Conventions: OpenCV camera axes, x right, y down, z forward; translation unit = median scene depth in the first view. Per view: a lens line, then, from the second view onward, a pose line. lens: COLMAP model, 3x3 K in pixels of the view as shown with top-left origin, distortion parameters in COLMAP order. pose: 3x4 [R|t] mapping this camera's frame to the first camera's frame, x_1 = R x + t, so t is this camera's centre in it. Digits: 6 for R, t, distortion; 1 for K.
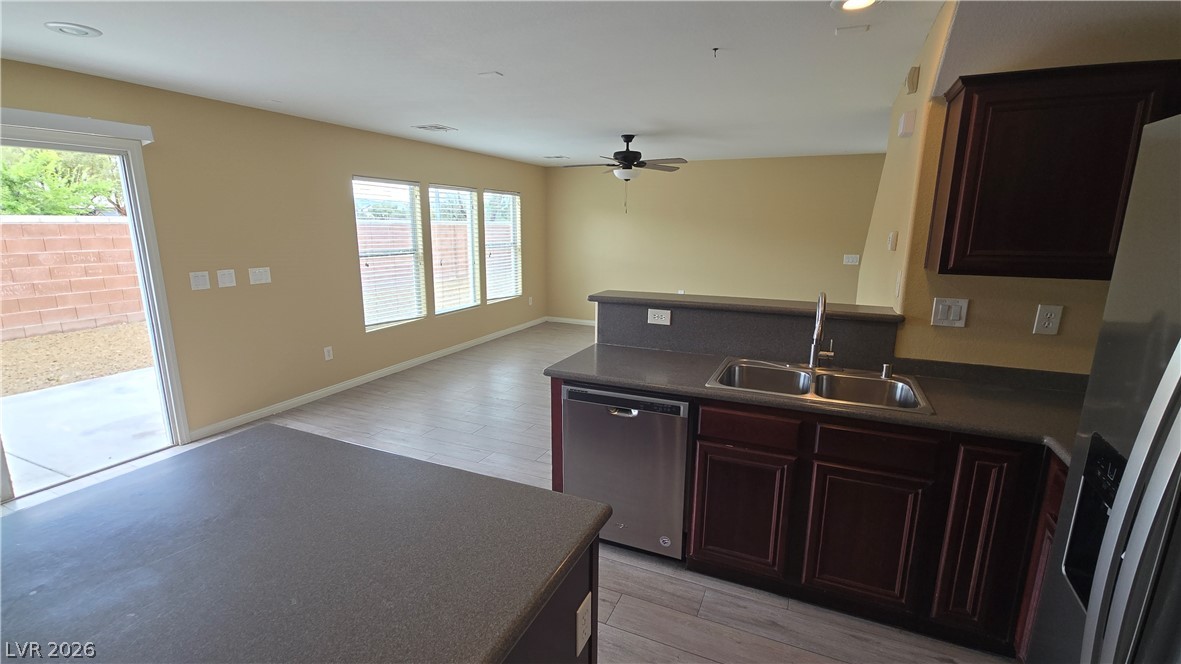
lens RADIAL K [[526.9, 0, 598.7], [0, 526.9, 341.4], [0, 0, 1]] dist [0.001664, 0.000158]
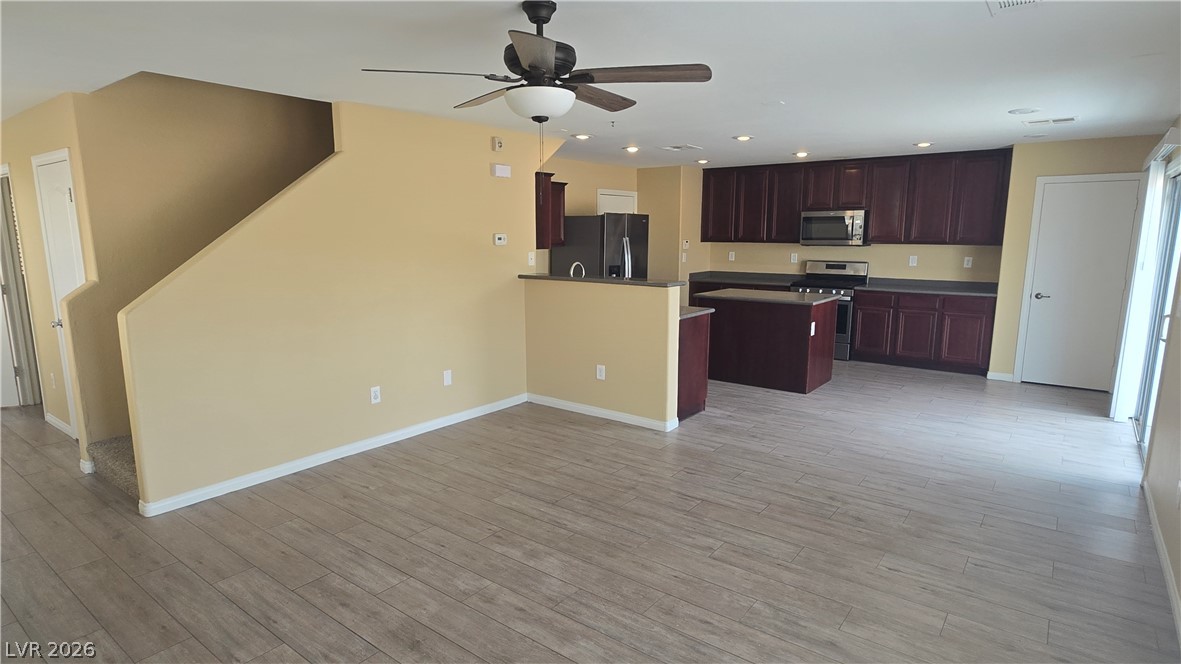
lens RADIAL K [[634.2, 0, 585.1], [0, 634.2, 339.3], [0, 0, 1]] dist [0.008658, 0.000388]
pose [[-0.970341, -0.055373, 0.235311, -0.111949], [0.038664, 0.925330, 0.377186, -0.402603], [-0.238627, 0.375098, -0.895745, 1.789382]]
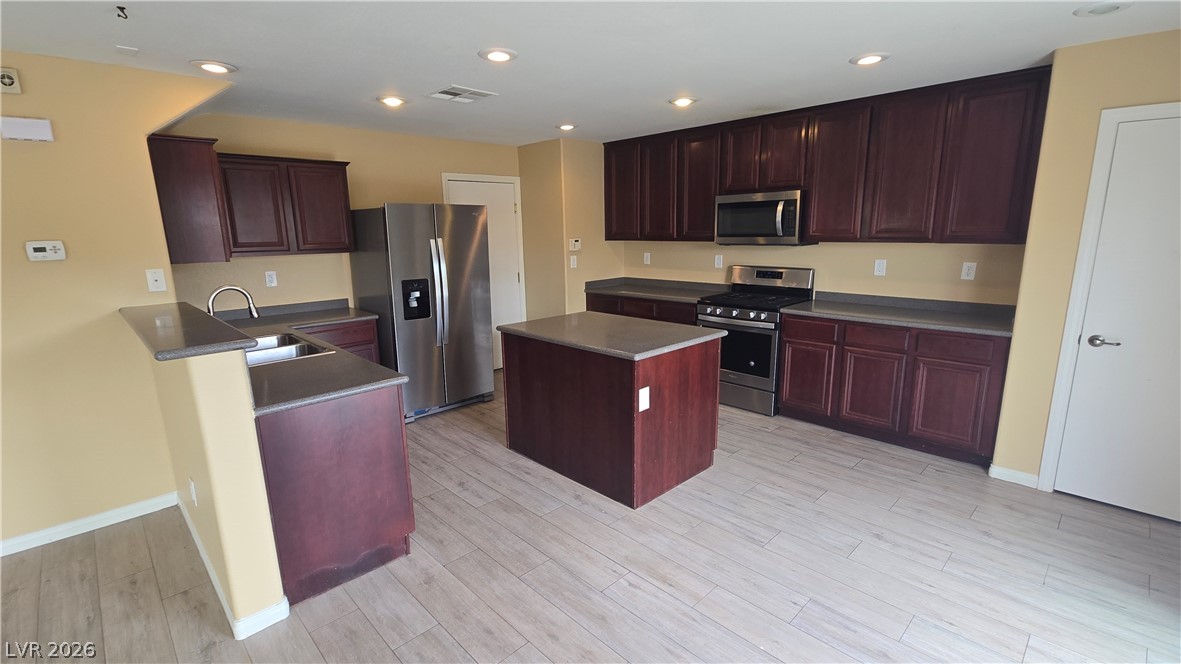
lens RADIAL K [[526.9, 0, 586.3], [0, 526.9, 339.9], [0, 0, 1]] dist [0.001664, 0.000158]
pose [[-0.924231, -0.077659, 0.373854, -0.443629], [0.088365, 0.909018, 0.407280, -0.217857], [-0.371469, 0.409456, -0.833281, 0.949610]]
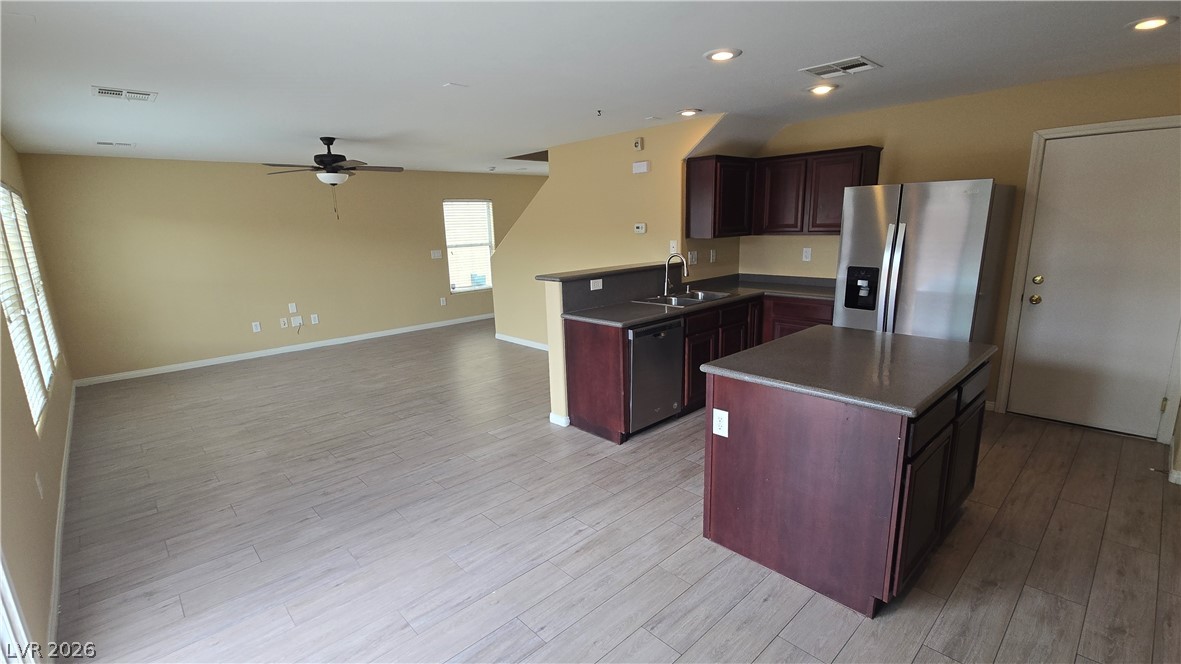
lens RADIAL K [[526.9, 0, 578.9], [0, 526.9, 339.3], [0, 0, 1]] dist [0.001664, 0.000158]
pose [[0.405242, -0.224898, 0.886115, -0.813444], [0.235333, 0.962267, 0.136602, -0.073896], [-0.883401, 0.153175, 0.442877, 0.270450]]
